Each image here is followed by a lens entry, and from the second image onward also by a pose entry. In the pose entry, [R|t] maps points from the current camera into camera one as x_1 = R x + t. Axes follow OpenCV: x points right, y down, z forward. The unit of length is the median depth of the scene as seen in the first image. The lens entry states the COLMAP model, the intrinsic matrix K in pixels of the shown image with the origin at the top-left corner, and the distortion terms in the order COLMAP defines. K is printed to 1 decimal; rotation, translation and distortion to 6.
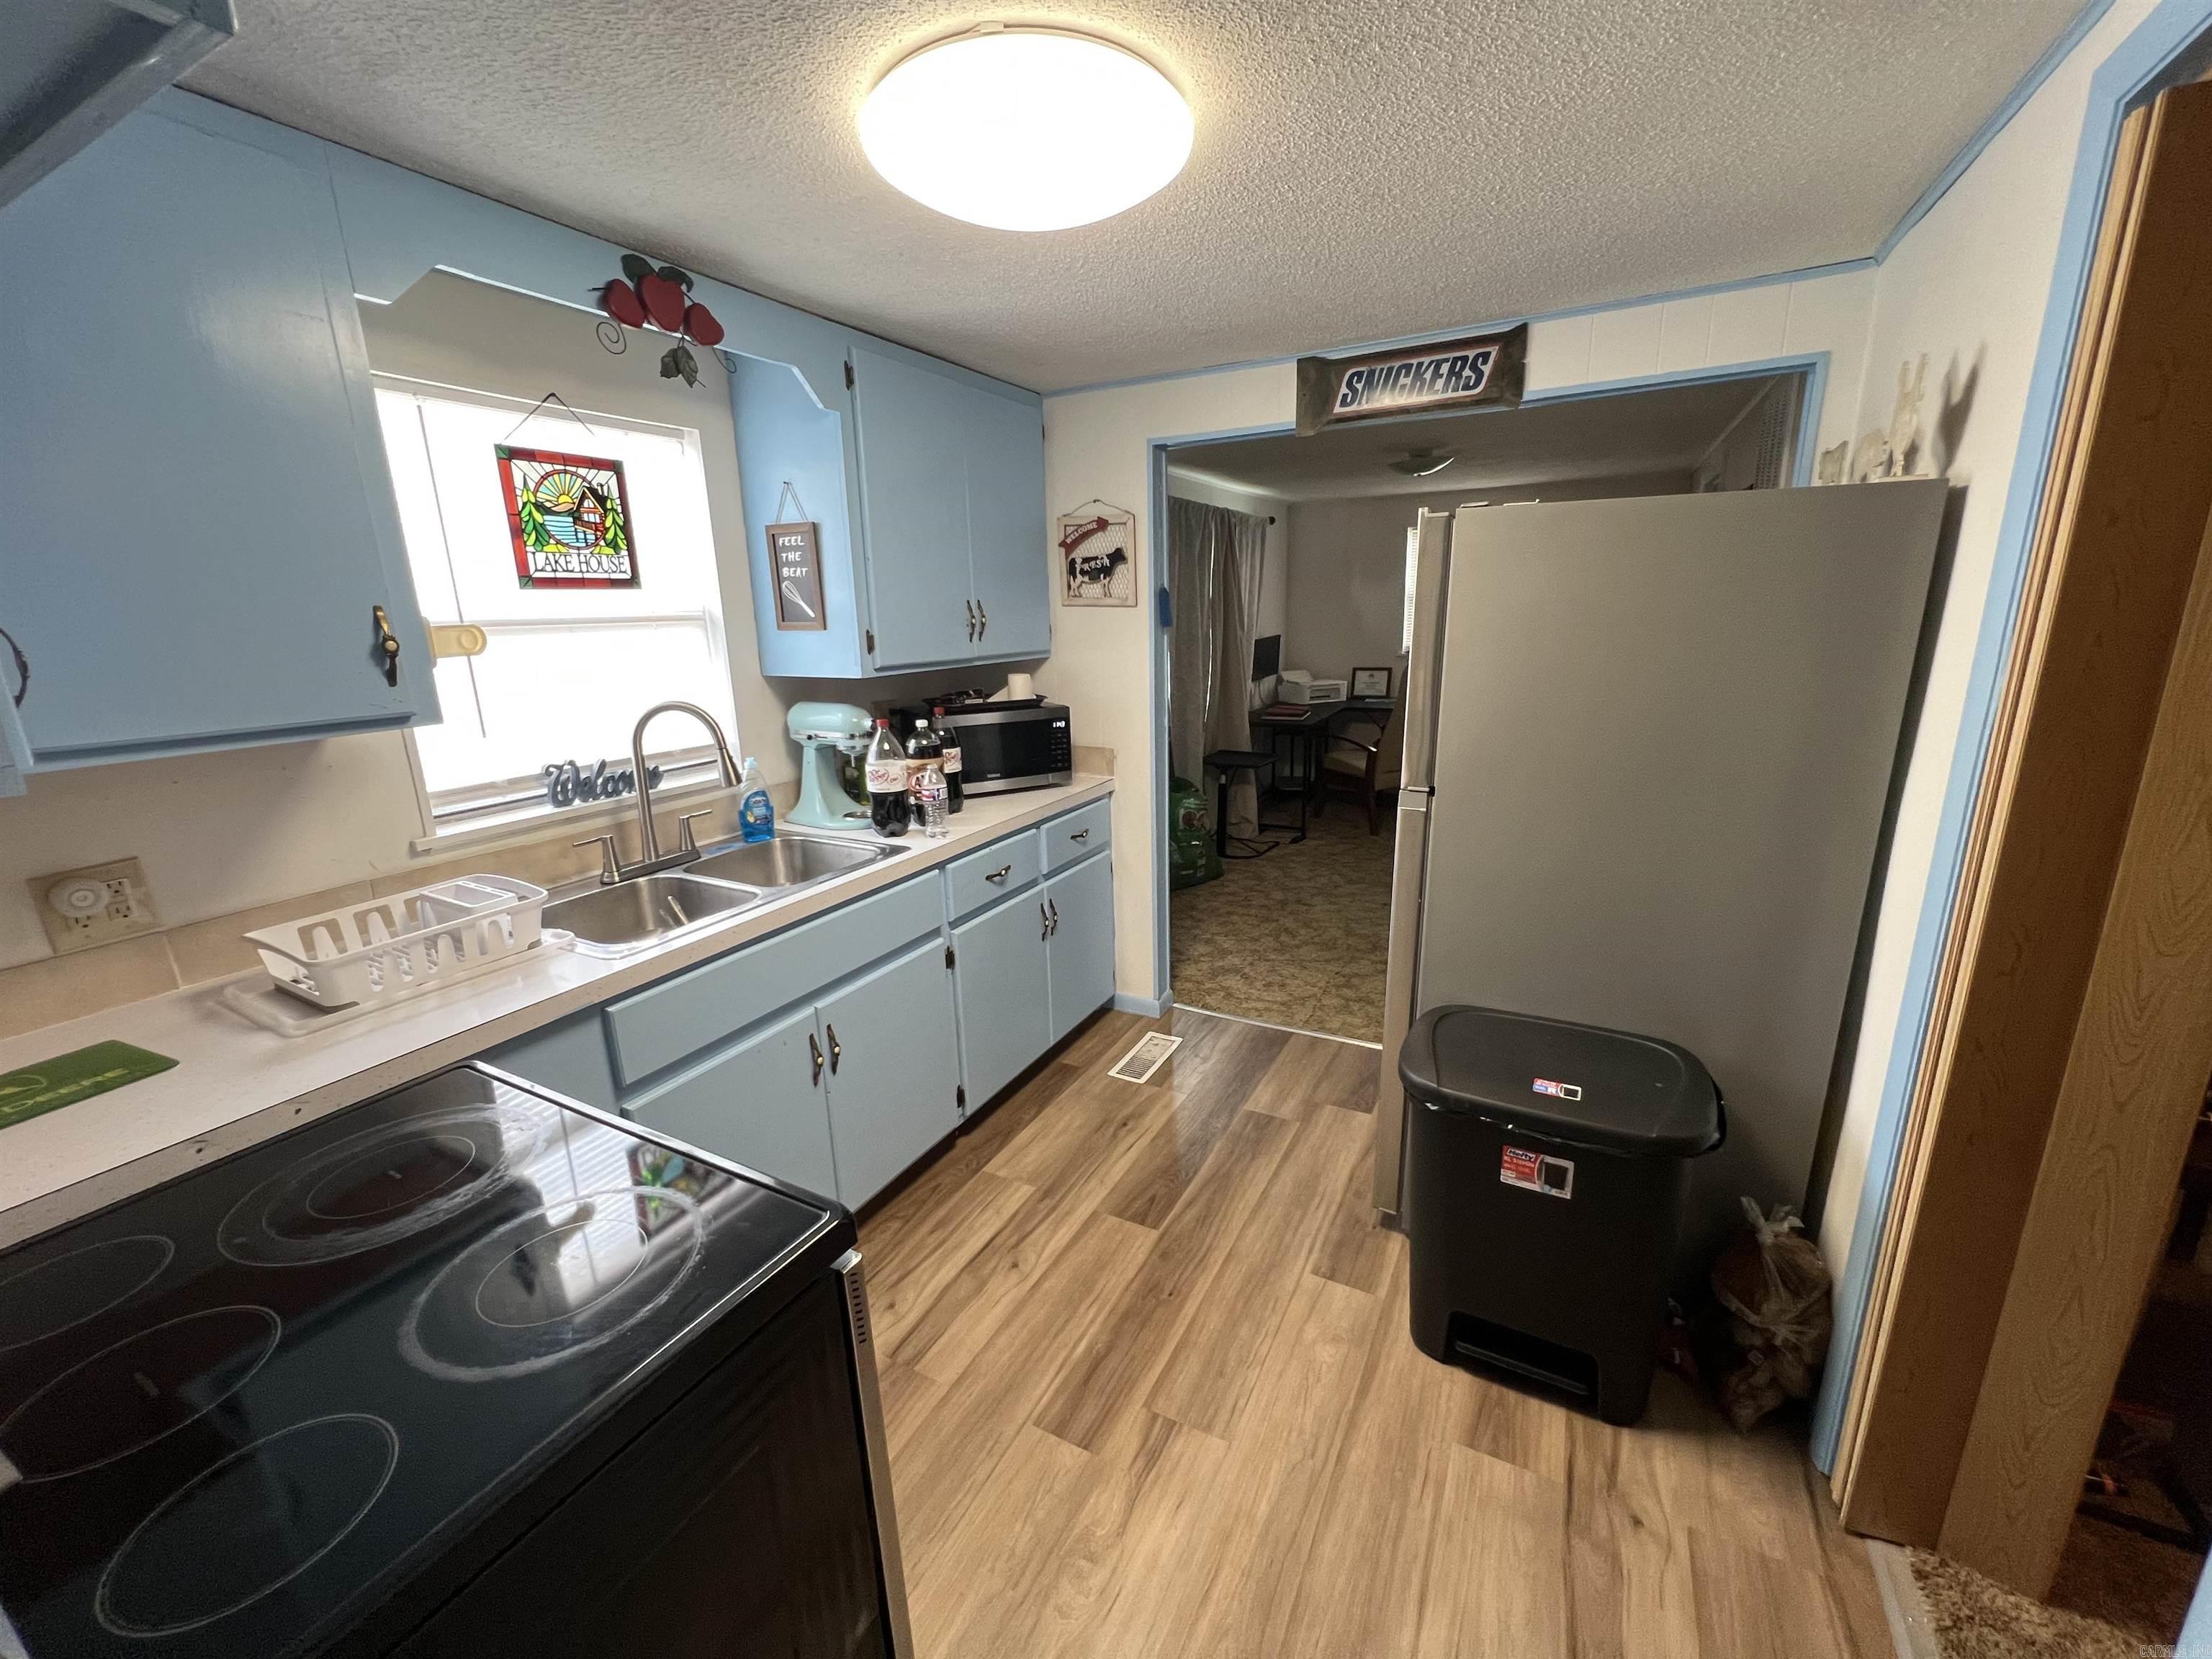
lens RADIAL K [[895.4, 0, 1101.5], [0, 895.4, 833.2], [0, 0, 1]] dist [-0.002512, 0.000232]
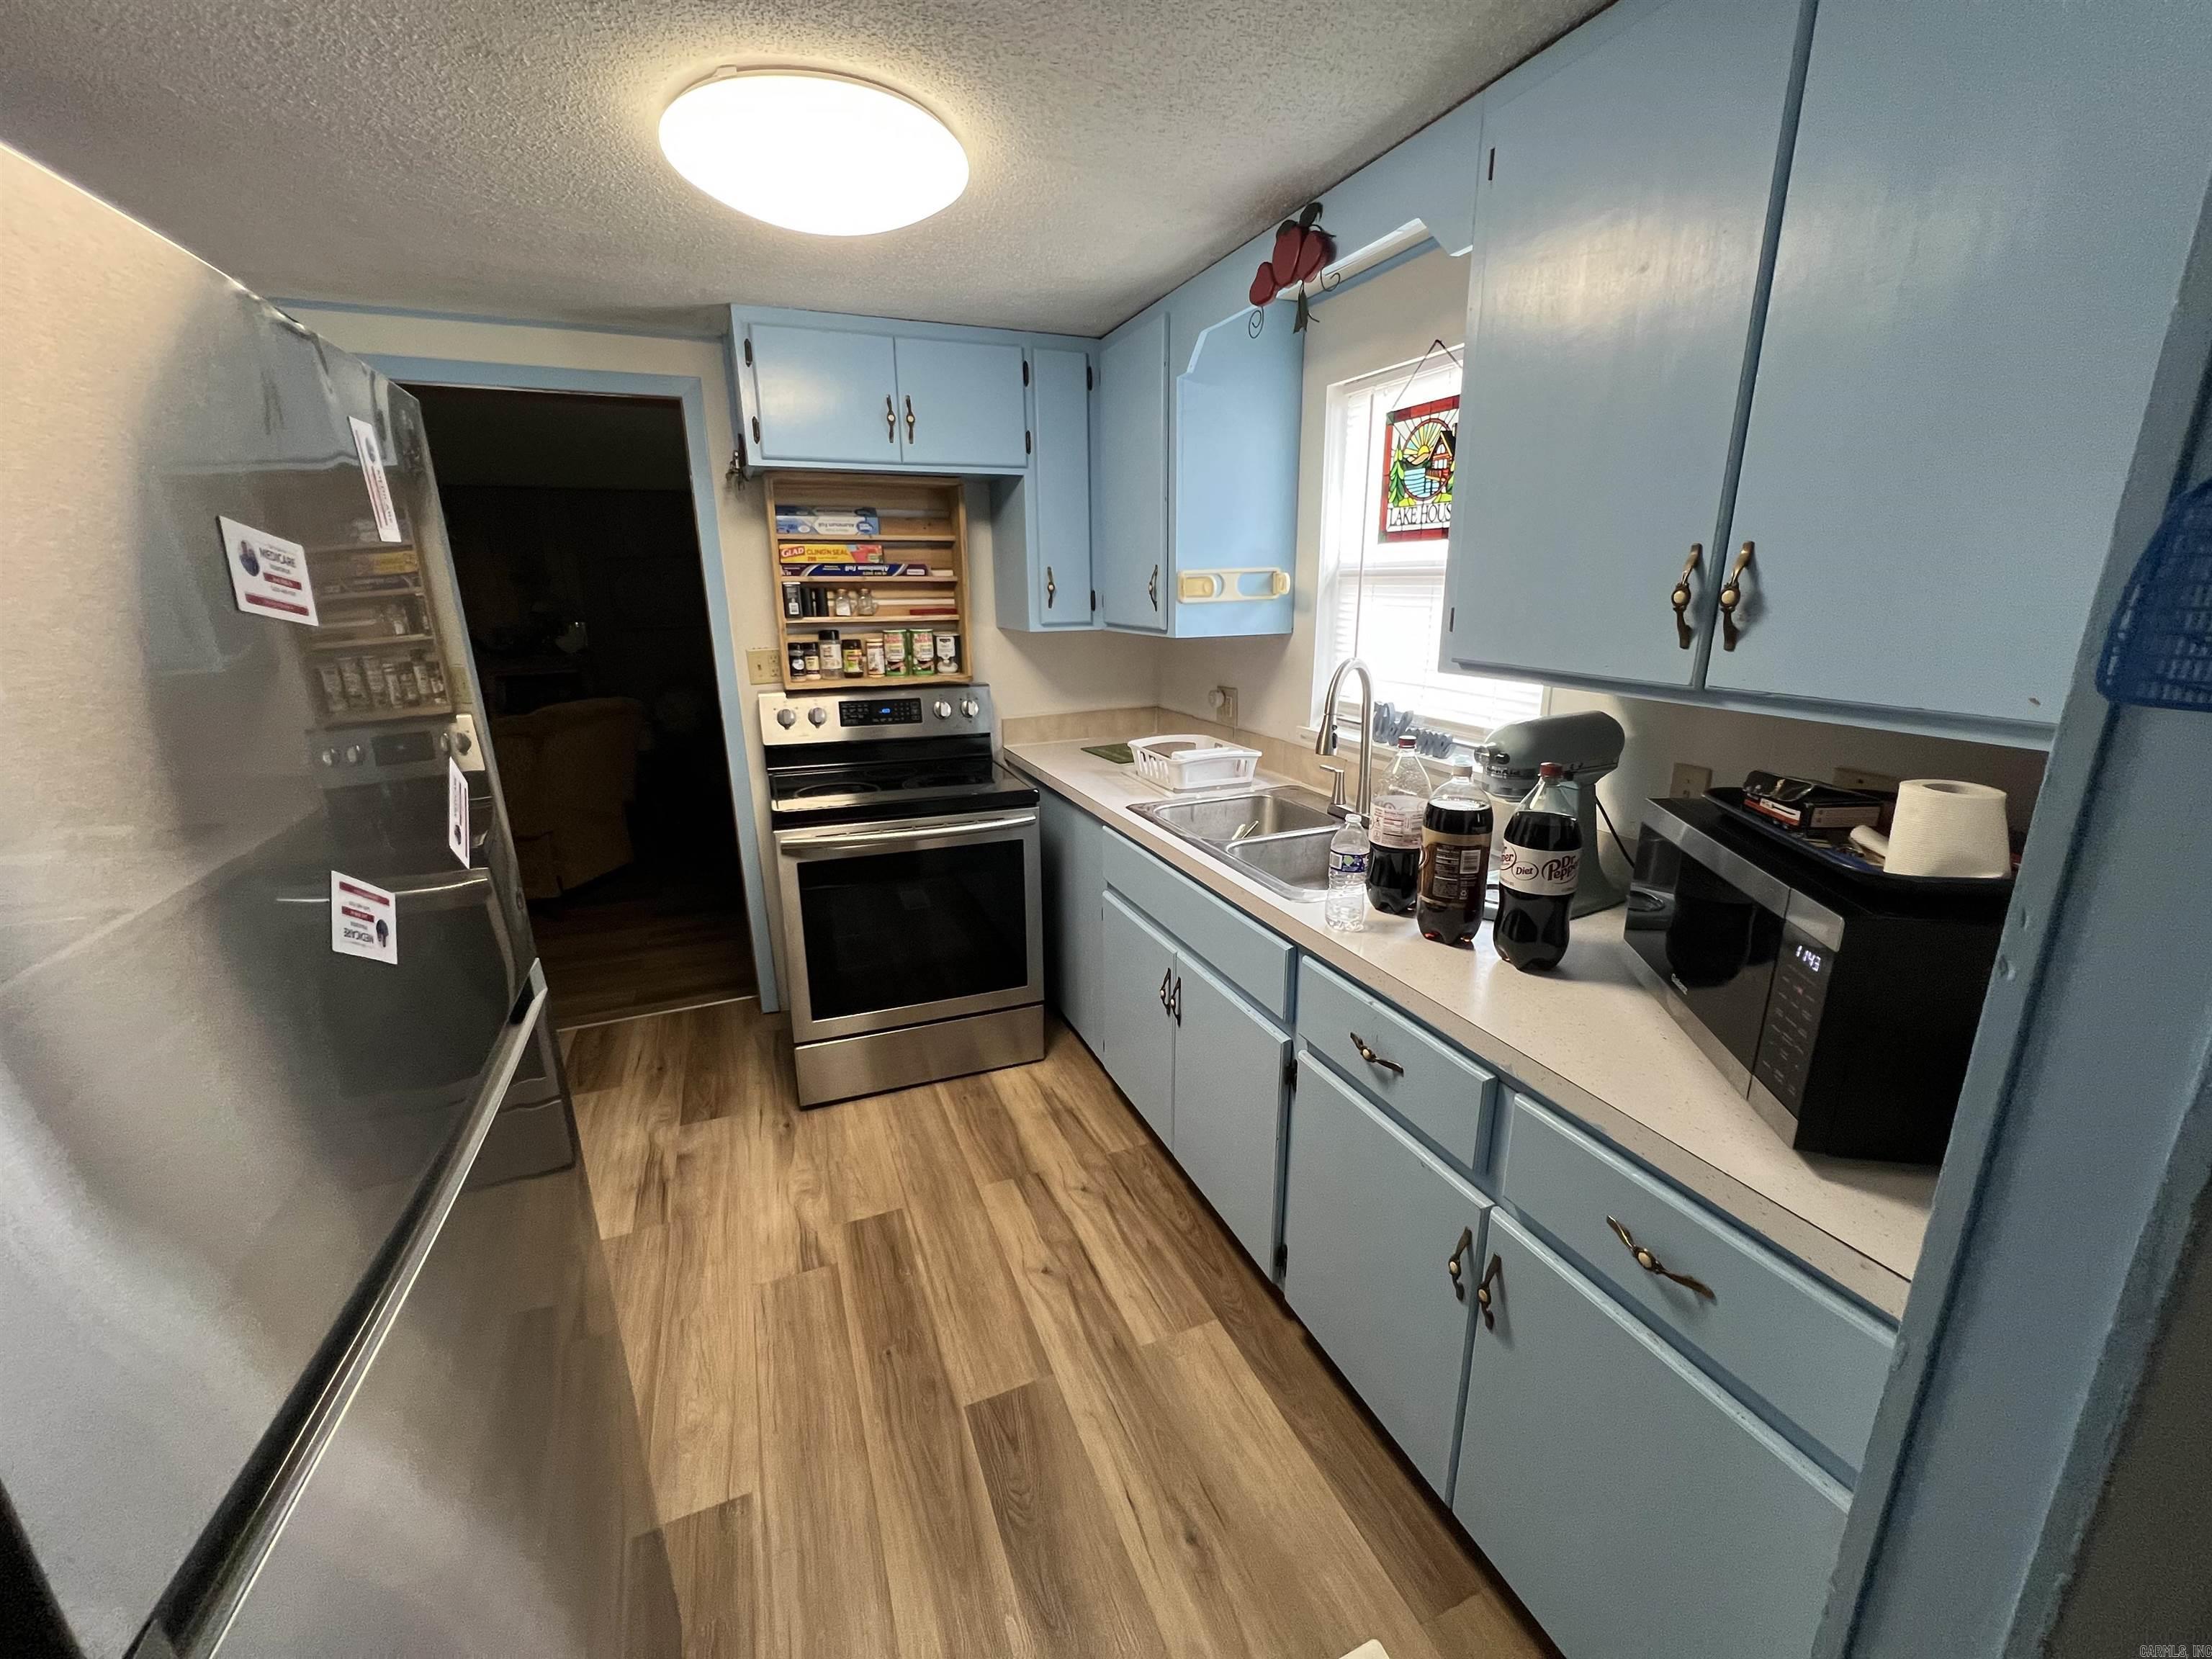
lens RADIAL K [[895.4, 0, 1109.7], [0, 895.4, 826.9], [0, 0, 1]] dist [-0.002512, 0.000232]
pose [[-0.636016, 0.243514, -0.732246, 0.465814], [-0.158244, 0.887580, 0.432620, -0.378994], [0.755276, 0.391026, -0.525981, 1.436400]]
